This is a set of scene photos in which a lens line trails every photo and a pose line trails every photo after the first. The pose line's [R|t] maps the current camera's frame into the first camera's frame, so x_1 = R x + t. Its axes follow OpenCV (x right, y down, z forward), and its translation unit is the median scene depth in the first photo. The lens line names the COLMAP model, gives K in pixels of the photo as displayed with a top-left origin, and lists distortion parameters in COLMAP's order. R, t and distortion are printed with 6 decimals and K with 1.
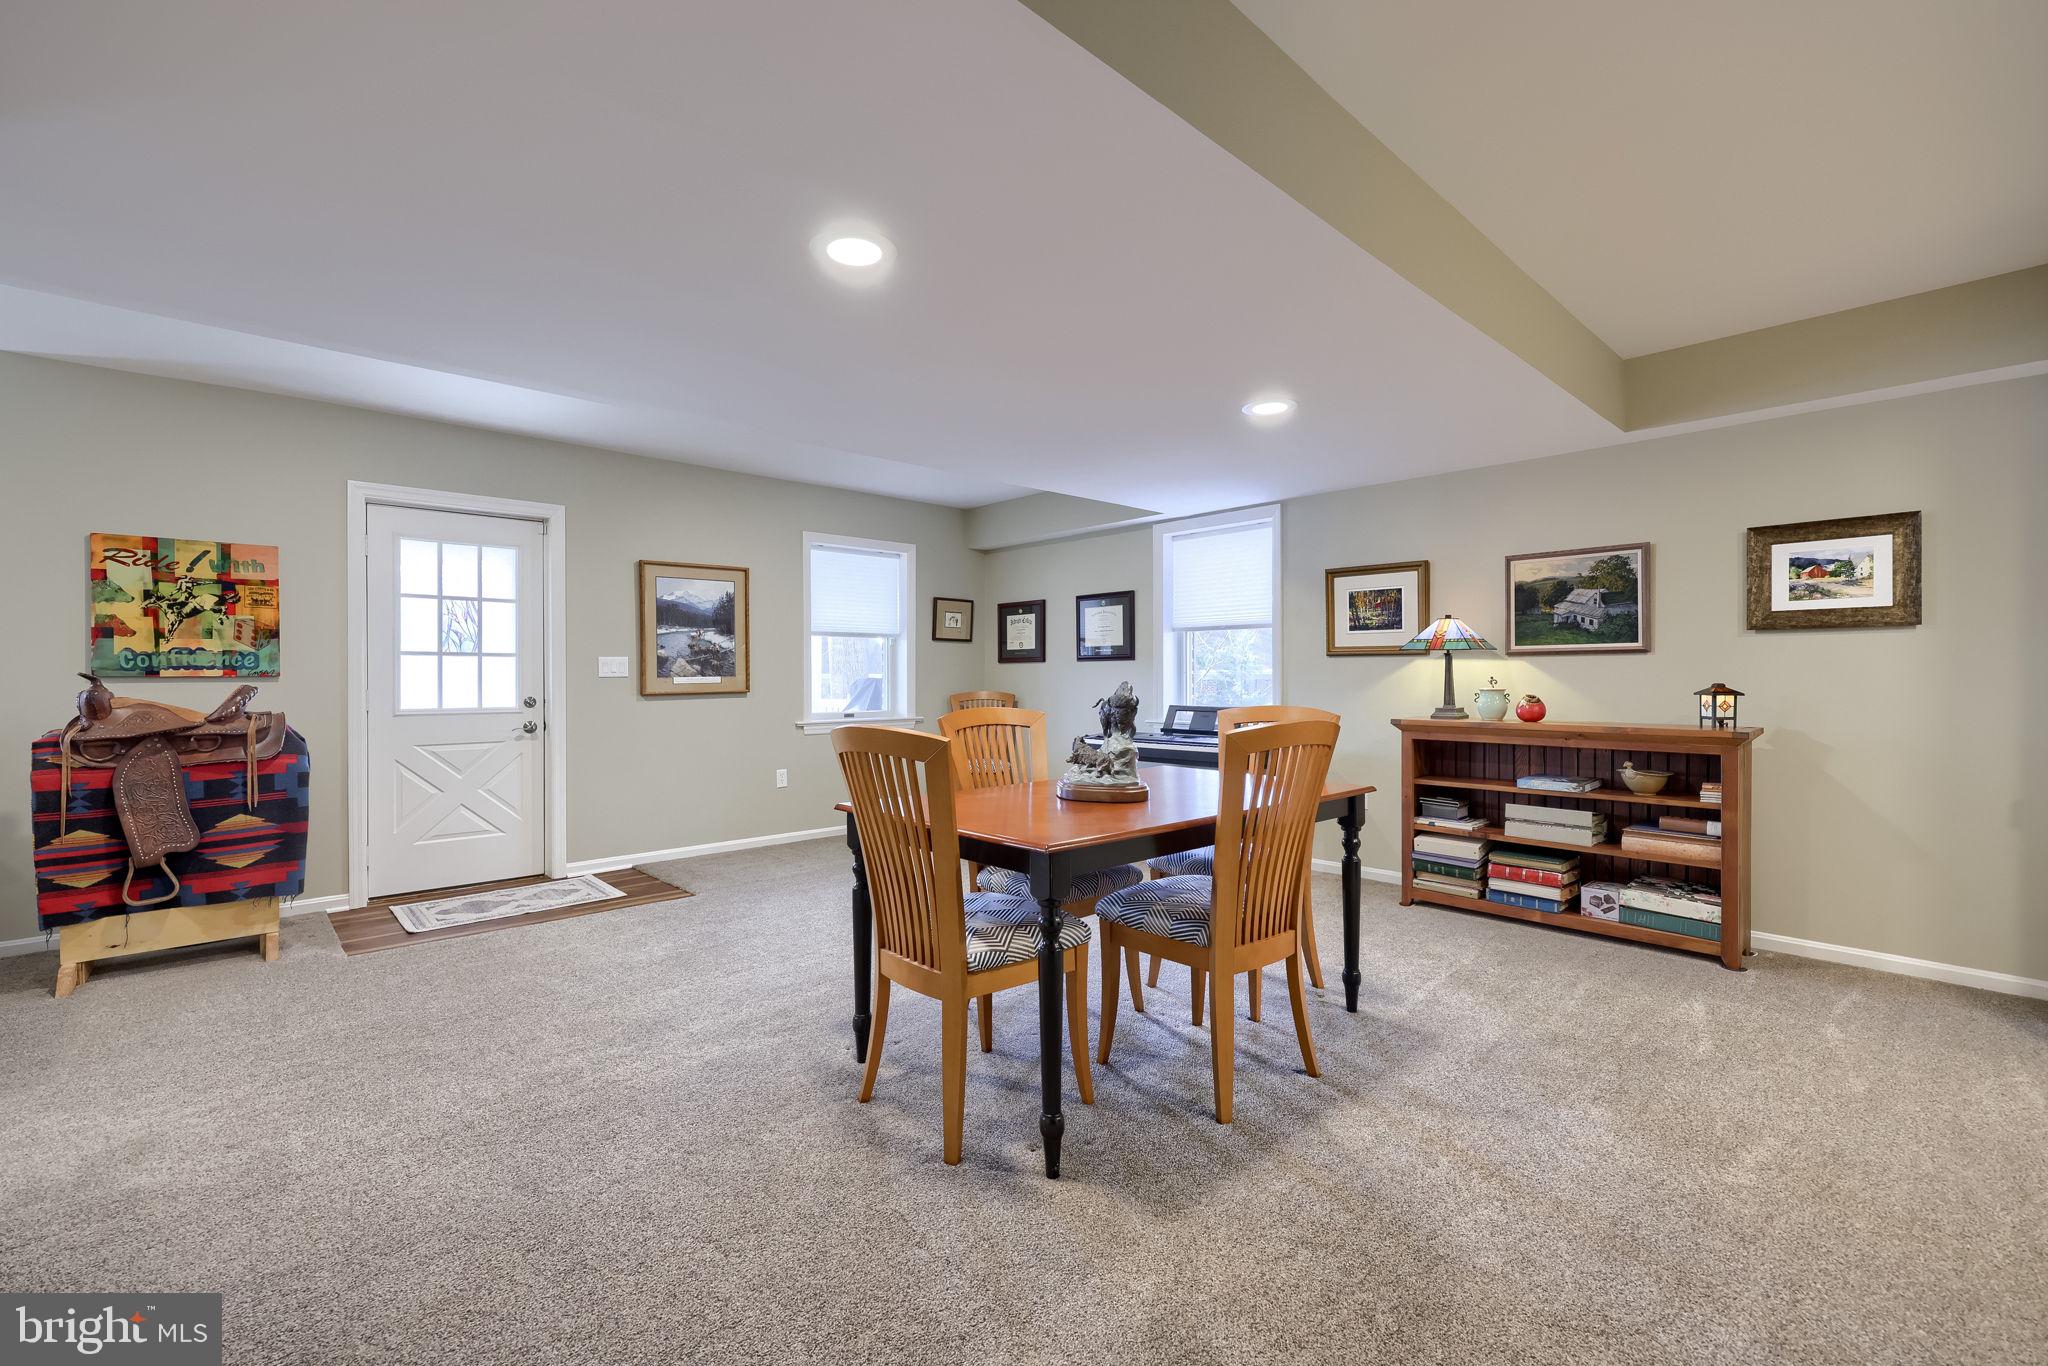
lens RADIAL K [[834.6, 0, 1009.2], [0, 834.6, 681.5], [0, 0, 1]] dist [0.005888, -0.001164]
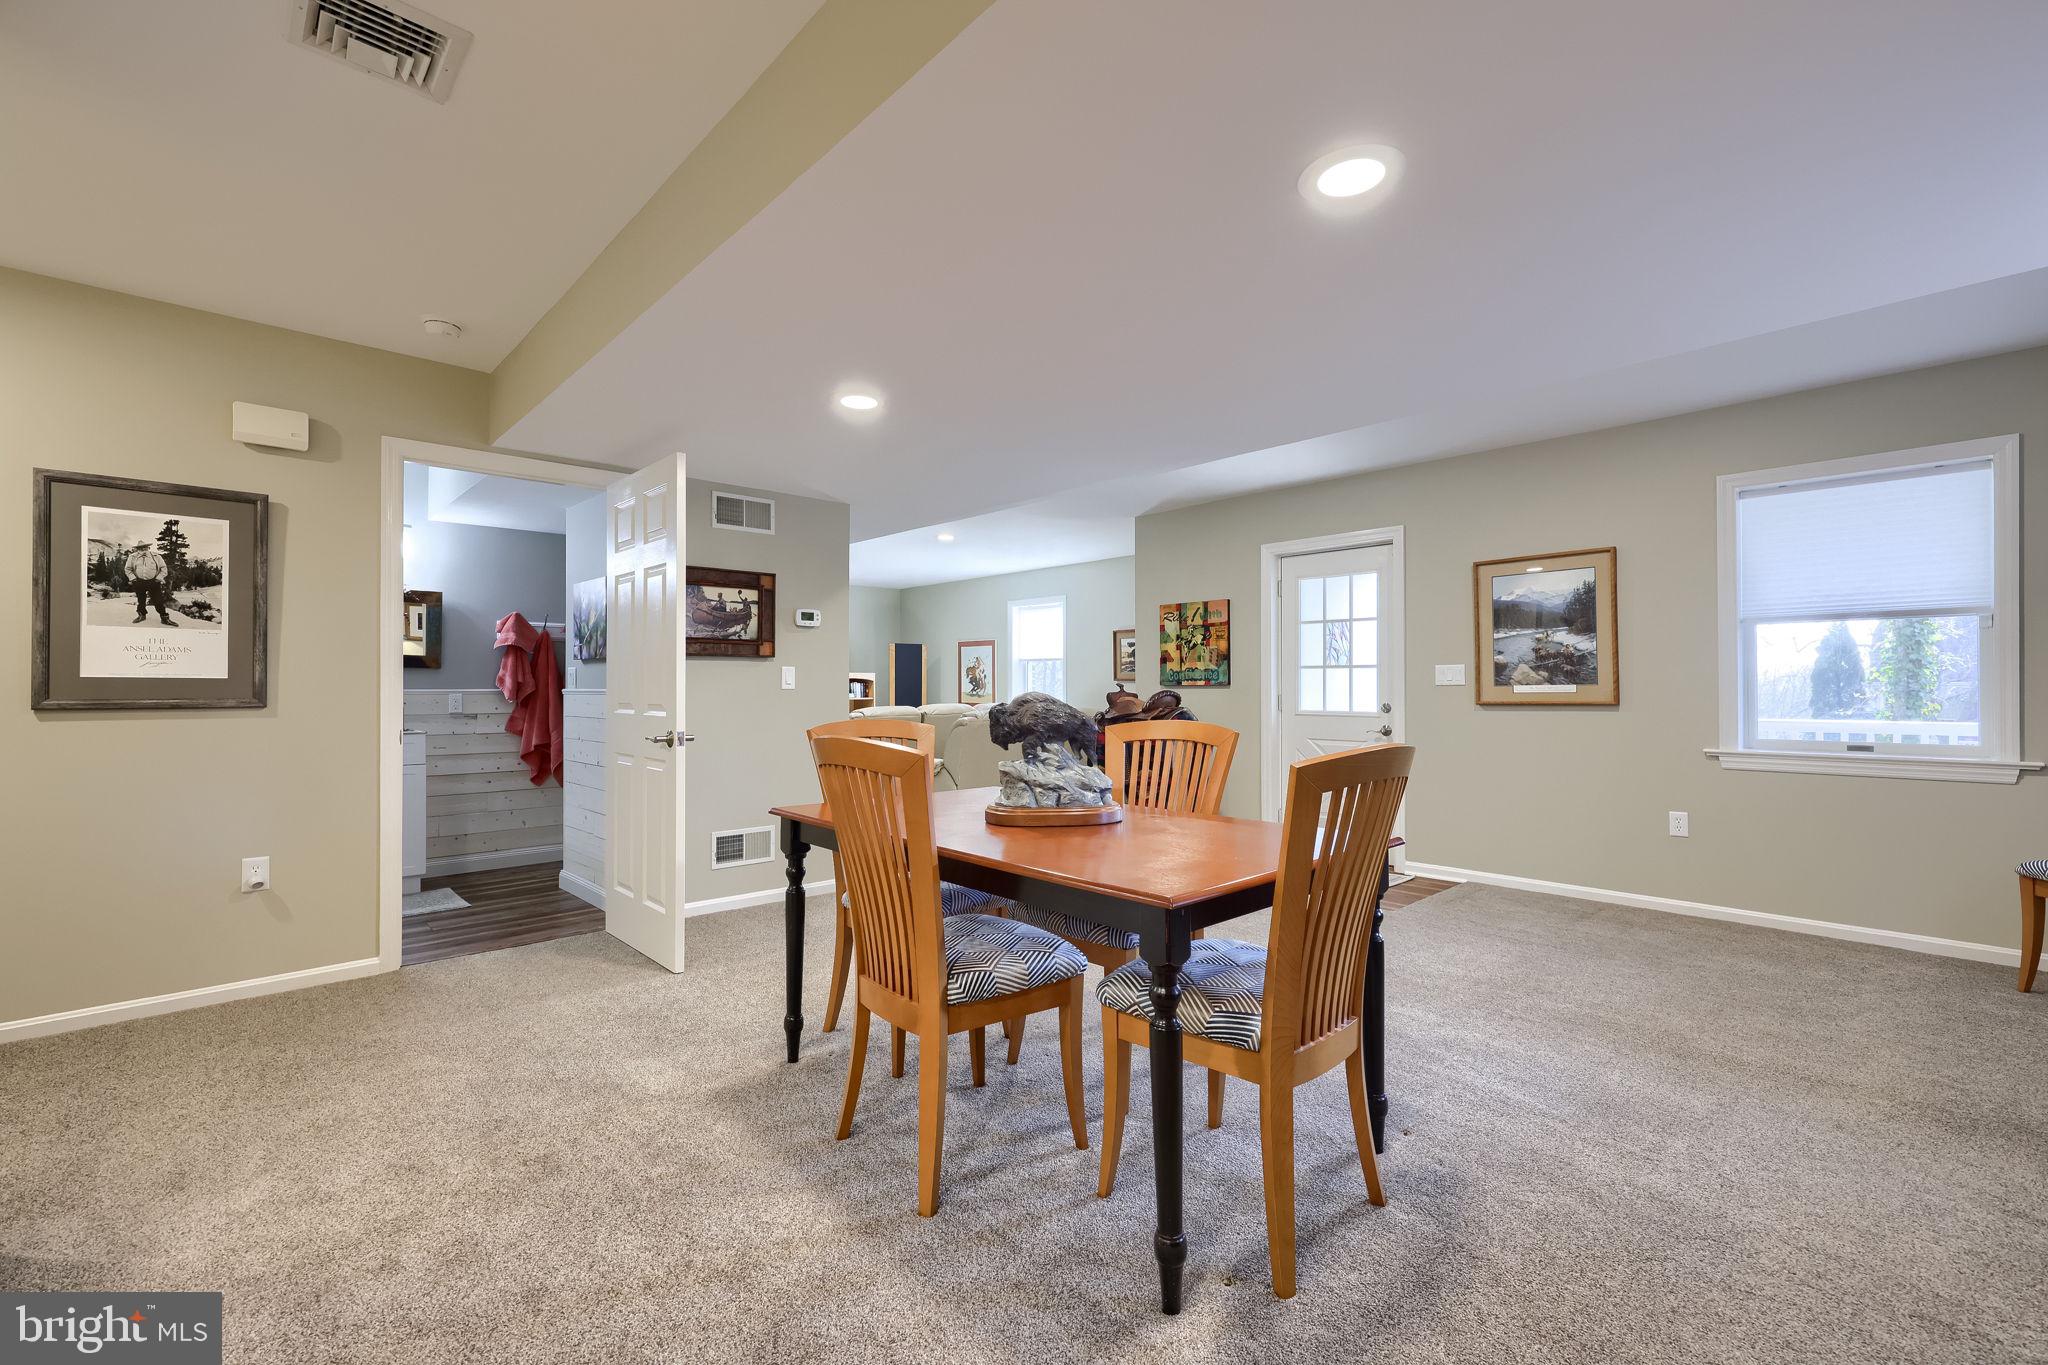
lens RADIAL K [[834.6, 0, 1036.0], [0, 834.6, 685.3], [0, 0, 1]] dist [0.005888, -0.001164]
pose [[0.046359, -0.000206, -0.998925, 0.535818], [-0.005688, 0.999984, -0.000470, -0.002392], [0.998909, 0.005704, 0.046358, 0.506000]]
